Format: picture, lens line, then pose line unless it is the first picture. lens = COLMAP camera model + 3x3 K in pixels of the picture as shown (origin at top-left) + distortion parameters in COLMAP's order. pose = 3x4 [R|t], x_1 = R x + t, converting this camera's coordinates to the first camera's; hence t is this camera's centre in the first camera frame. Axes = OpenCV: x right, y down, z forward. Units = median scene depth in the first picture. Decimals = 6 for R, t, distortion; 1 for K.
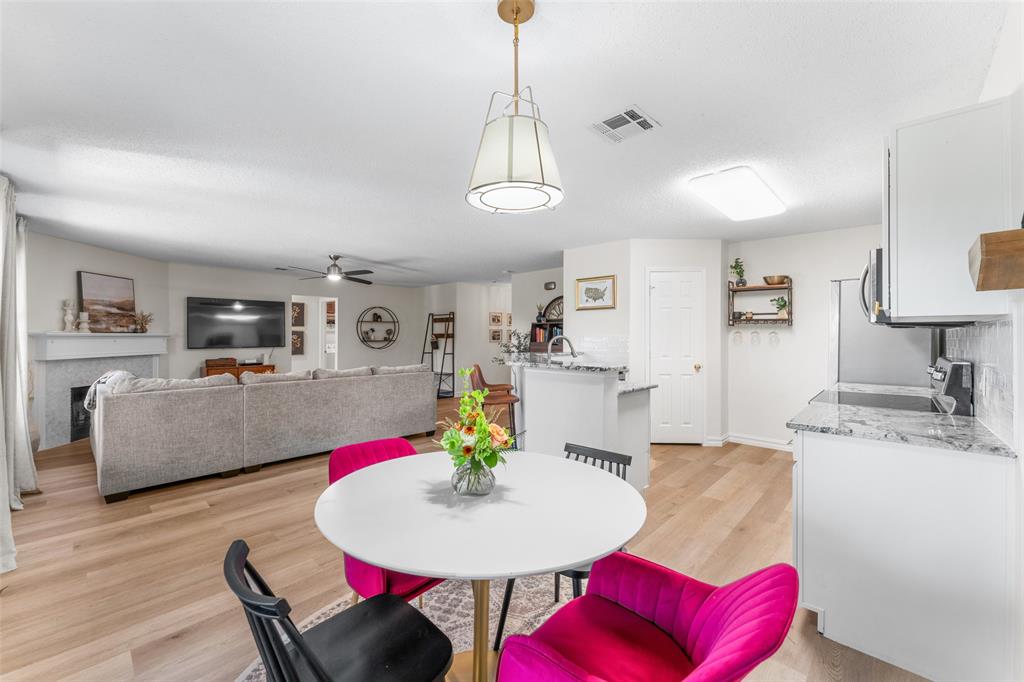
lens RADIAL K [[407.5, 0, 506.7], [0, 407.5, 334.6], [0, 0, 1]] dist [-0.003439, 0.000163]
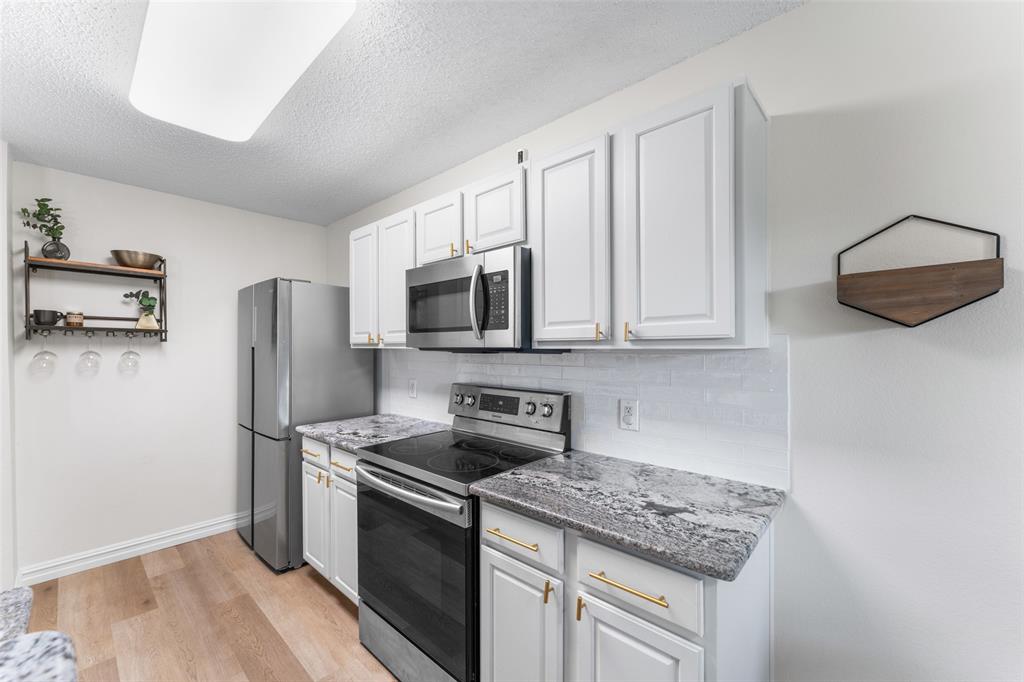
lens RADIAL K [[407.5, 0, 508.9], [0, 407.5, 347.7], [0, 0, 1]] dist [-0.003439, 0.000163]
pose [[-0.012487, -0.010190, 0.999870, 0.082435], [0.000927, 0.999948, 0.010202, -0.016397], [-0.999922, 0.001055, -0.012477, 0.457195]]
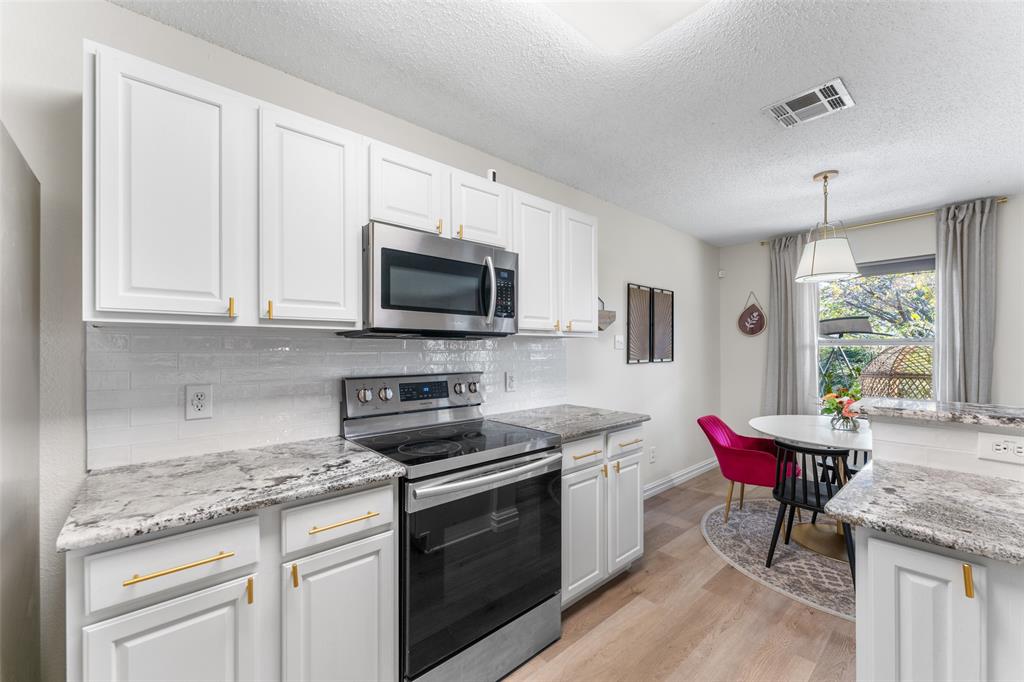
lens RADIAL K [[407.5, 0, 505.3], [0, 407.5, 348.2], [0, 0, 1]] dist [-0.003439, 0.000163]
pose [[-0.995392, -0.003569, 0.095821, 0.370447], [-0.004171, 0.999973, -0.006076, 0.004161], [-0.095796, -0.006447, -0.995380, 0.847018]]
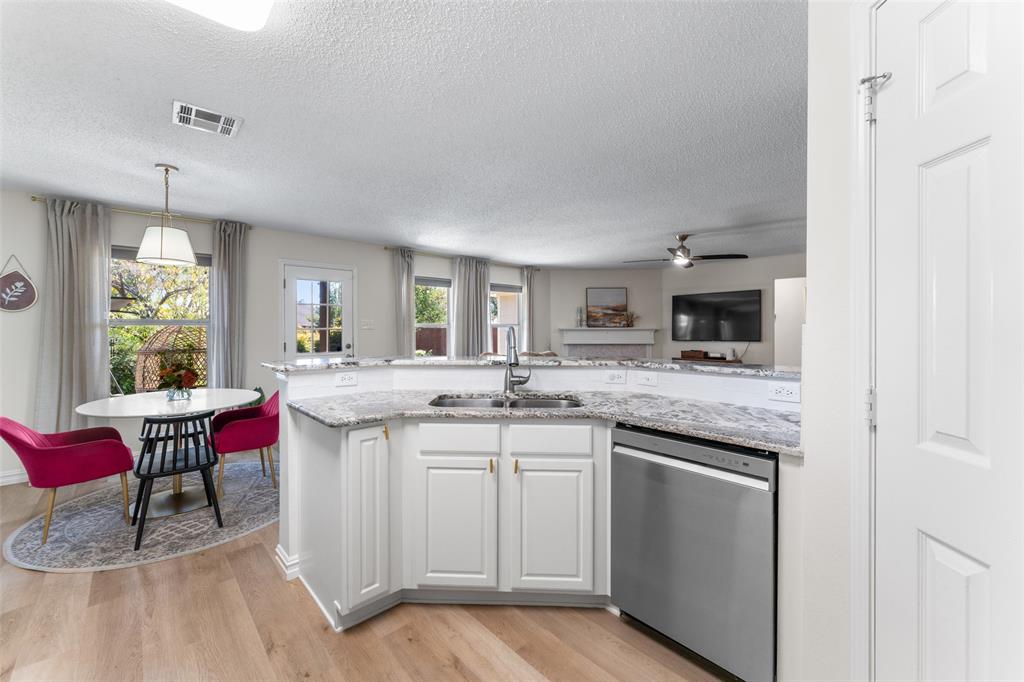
lens RADIAL K [[407.5, 0, 505.7], [0, 407.5, 331.1], [0, 0, 1]] dist [-0.003439, 0.000163]
pose [[-0.072926, 0.001062, -0.997337, 0.543578], [0.005005, 0.999987, 0.000699, 0.006556], [0.997325, -0.004941, -0.072930, 0.800239]]
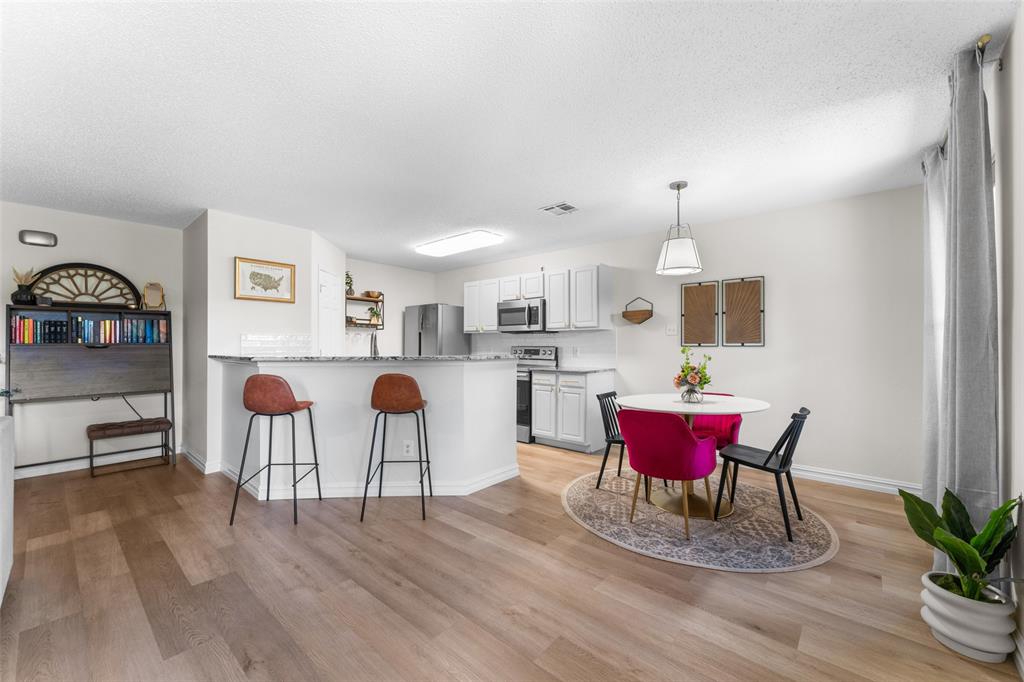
lens RADIAL K [[407.5, 0, 494.5], [0, 407.5, 338.0], [0, 0, 1]] dist [-0.003439, 0.000163]
pose [[-0.002248, 0.014437, 0.999893, -0.621510], [-0.007787, 0.999865, -0.014454, 0.021886], [-0.999967, -0.007819, -0.002136, 0.566272]]
